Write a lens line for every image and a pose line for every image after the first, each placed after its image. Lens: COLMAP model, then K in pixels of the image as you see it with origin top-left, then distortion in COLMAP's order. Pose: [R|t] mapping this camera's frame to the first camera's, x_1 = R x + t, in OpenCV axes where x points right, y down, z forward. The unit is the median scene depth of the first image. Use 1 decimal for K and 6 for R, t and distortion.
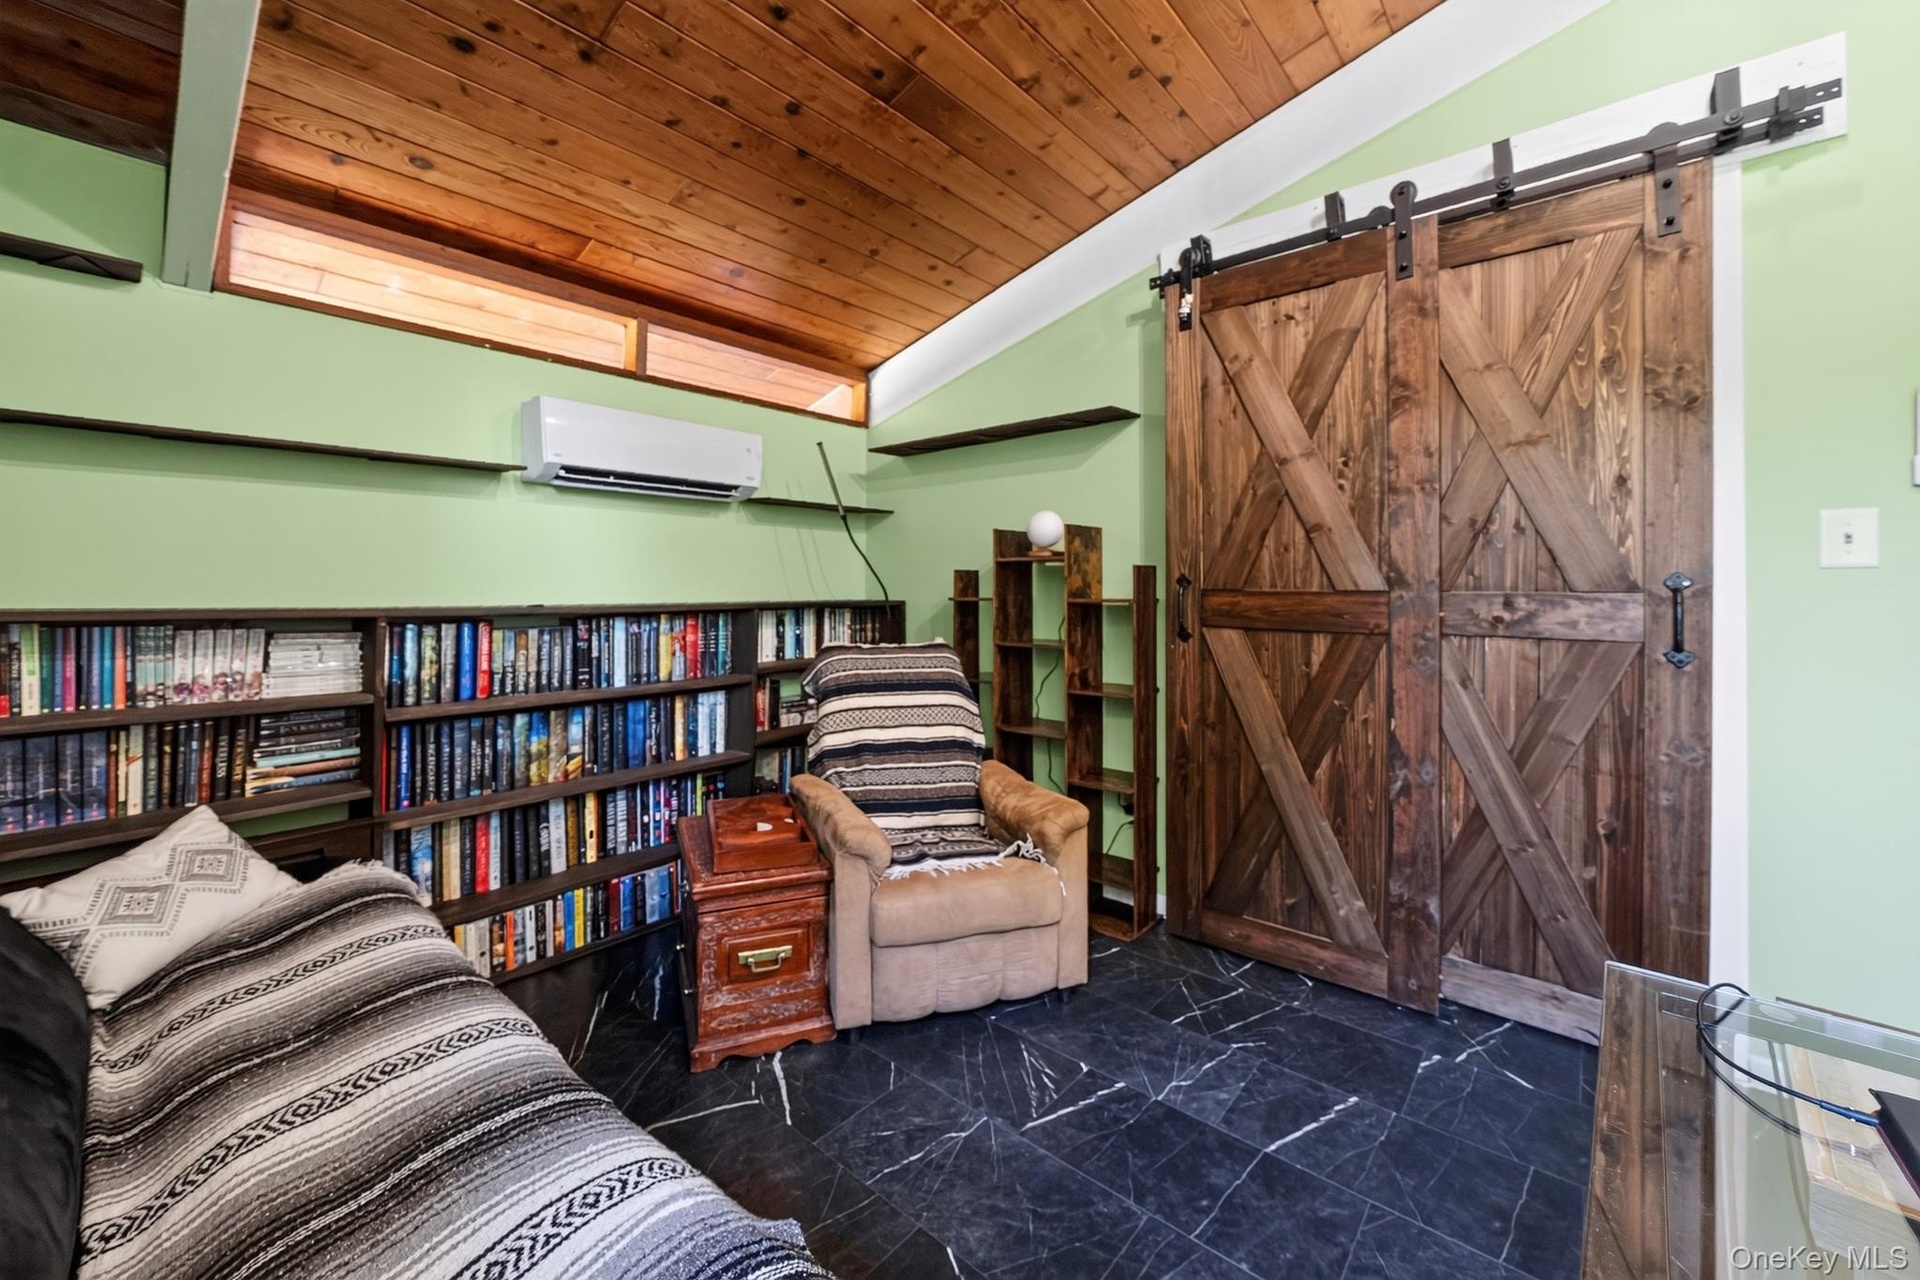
lens RADIAL K [[744.2, 0, 962.2], [0, 744.2, 581.5], [0, 0, 1]] dist [-0.001131, -0.000029]
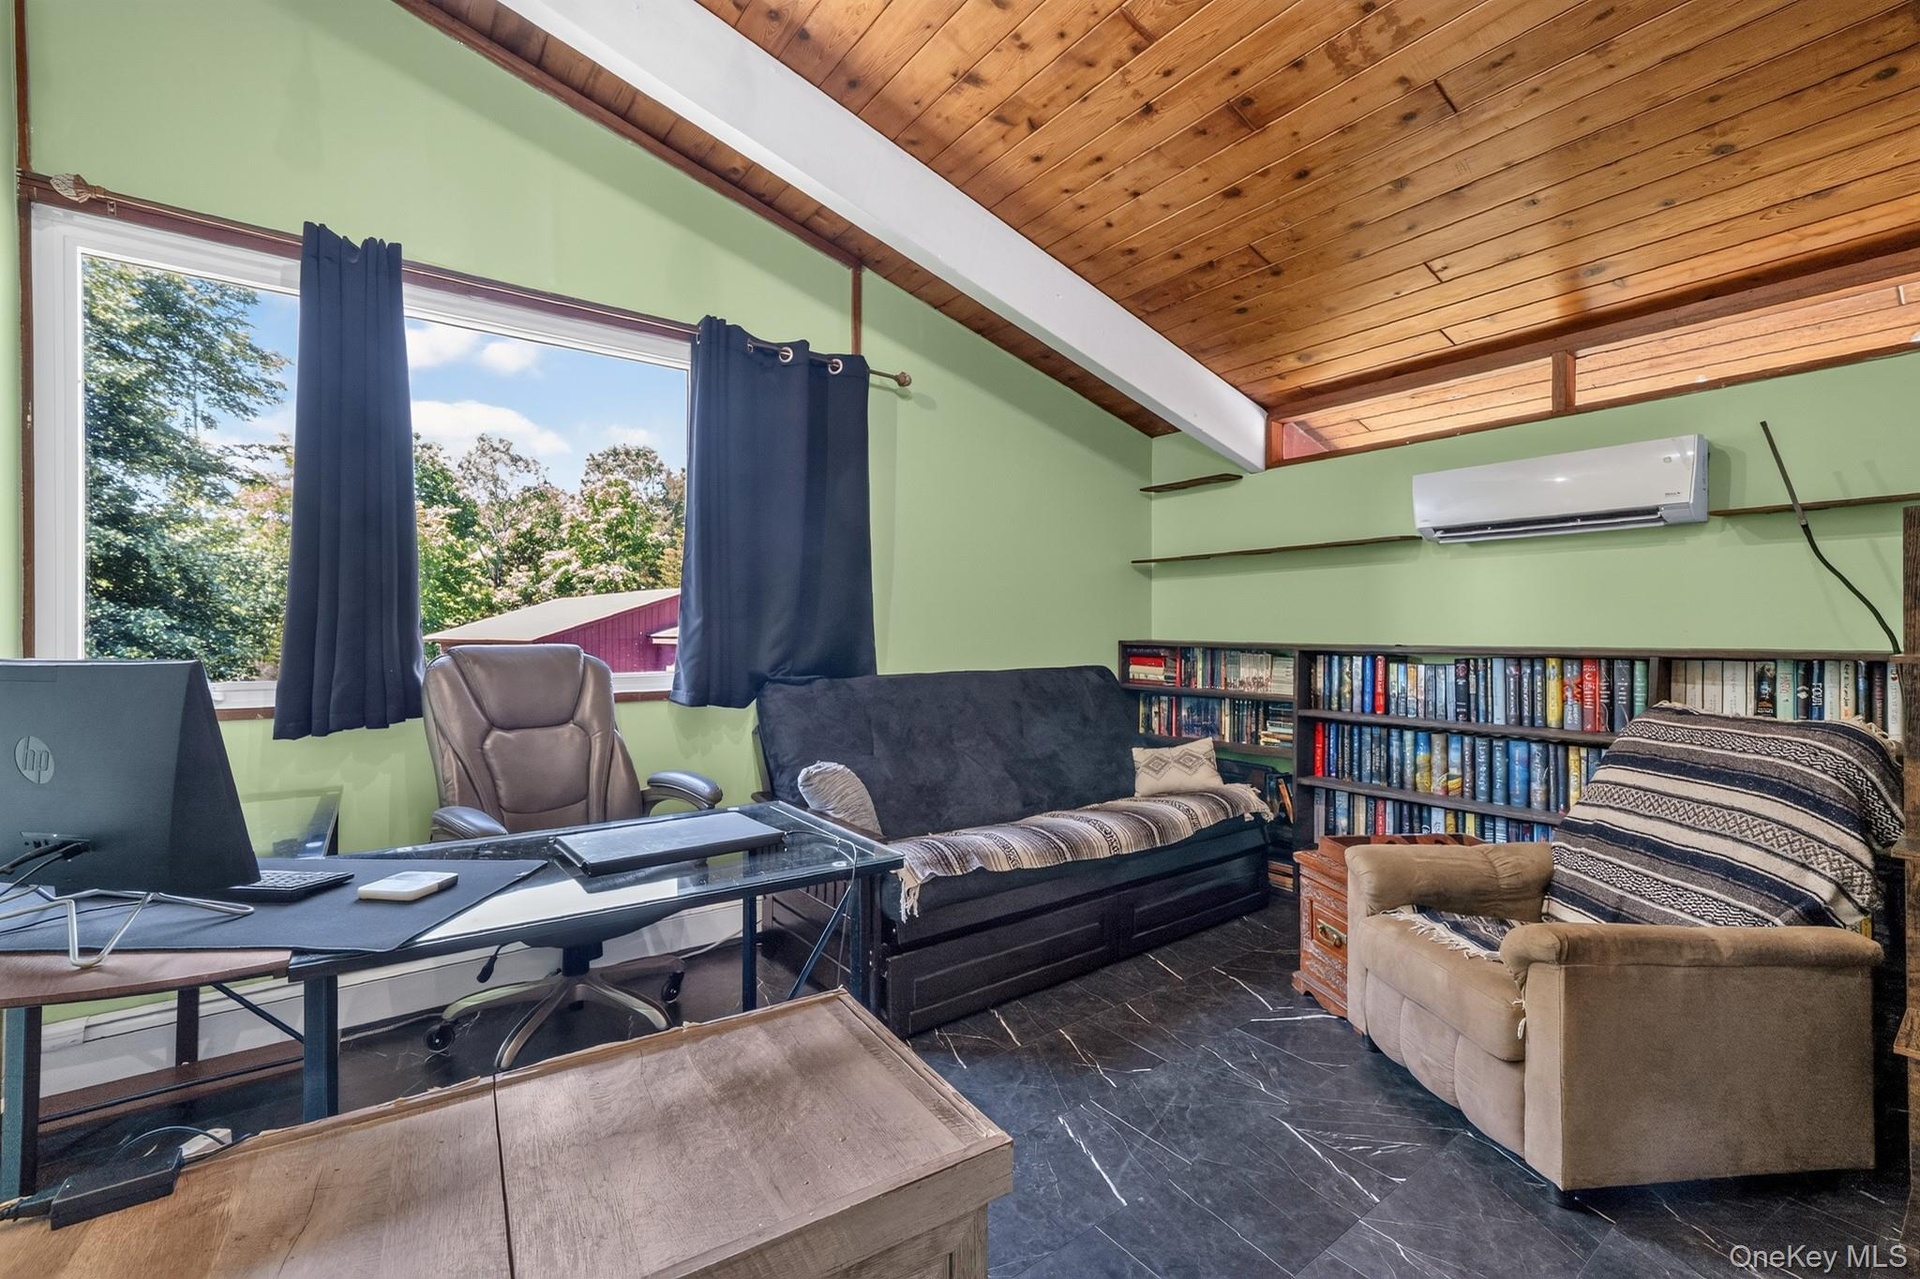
lens RADIAL K [[828.9, 0, 953.8], [0, 828.9, 632.0], [0, 0, 1]] dist [0.004789, 0.000131]
pose [[-0.213368, -0.000493, -0.976972, 1.143194], [0.011322, 0.999931, -0.002978, 0.005894], [0.976906, -0.011697, -0.213348, 0.654568]]
